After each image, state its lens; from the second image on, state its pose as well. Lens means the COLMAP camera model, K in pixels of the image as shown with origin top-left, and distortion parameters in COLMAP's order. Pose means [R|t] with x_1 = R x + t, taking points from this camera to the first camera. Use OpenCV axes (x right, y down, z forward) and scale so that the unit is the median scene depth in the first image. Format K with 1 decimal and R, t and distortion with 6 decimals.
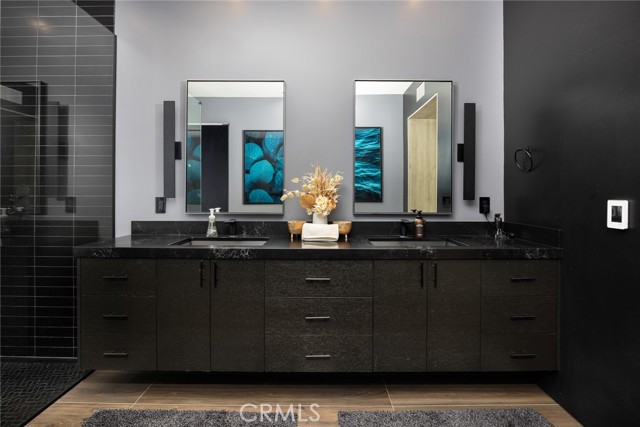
lens RADIAL K [[285.7, 0, 316.9], [0, 285.7, 198.1], [0, 0, 1]] dist [-0.016671, 0.000315]
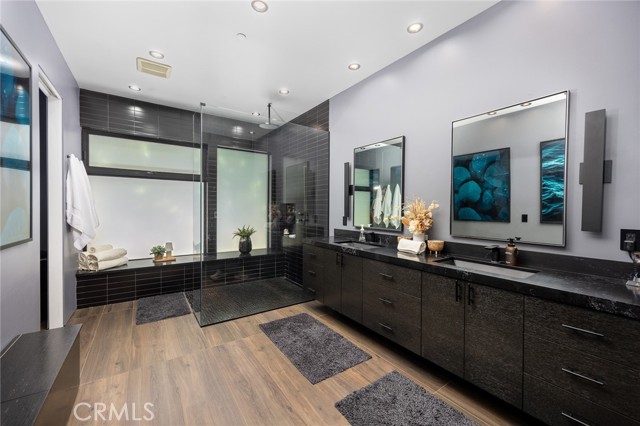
lens RADIAL K [[250.9, 0, 320.9], [0, 250.9, 213.6], [0, 0, 1]] dist [0.001948, 0.000205]
pose [[0.580756, 0.020763, -0.813813, 0.666394], [-0.012250, 0.999784, 0.016766, -0.046664], [0.813985, 0.000233, 0.580885, -0.041039]]
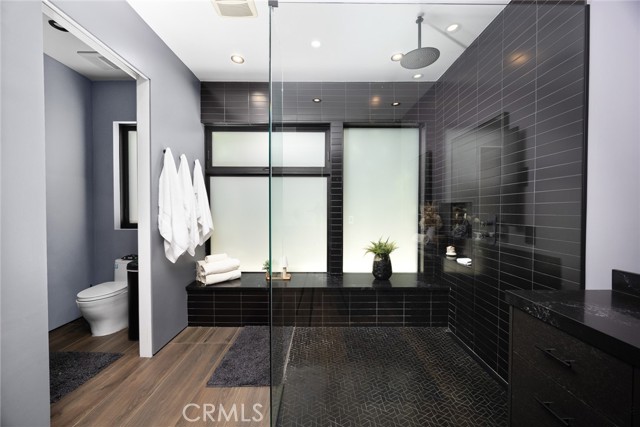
lens RADIAL K [[239.2, 0, 321.7], [0, 239.2, 213.6], [0, 0, 1]] dist [0.008645, -0.000028]
pose [[0.005770, 0.012372, -0.999907, -0.100654], [-0.008669, 0.999887, 0.012322, -0.051014], [0.999946, 0.008597, 0.005877, 0.329717]]
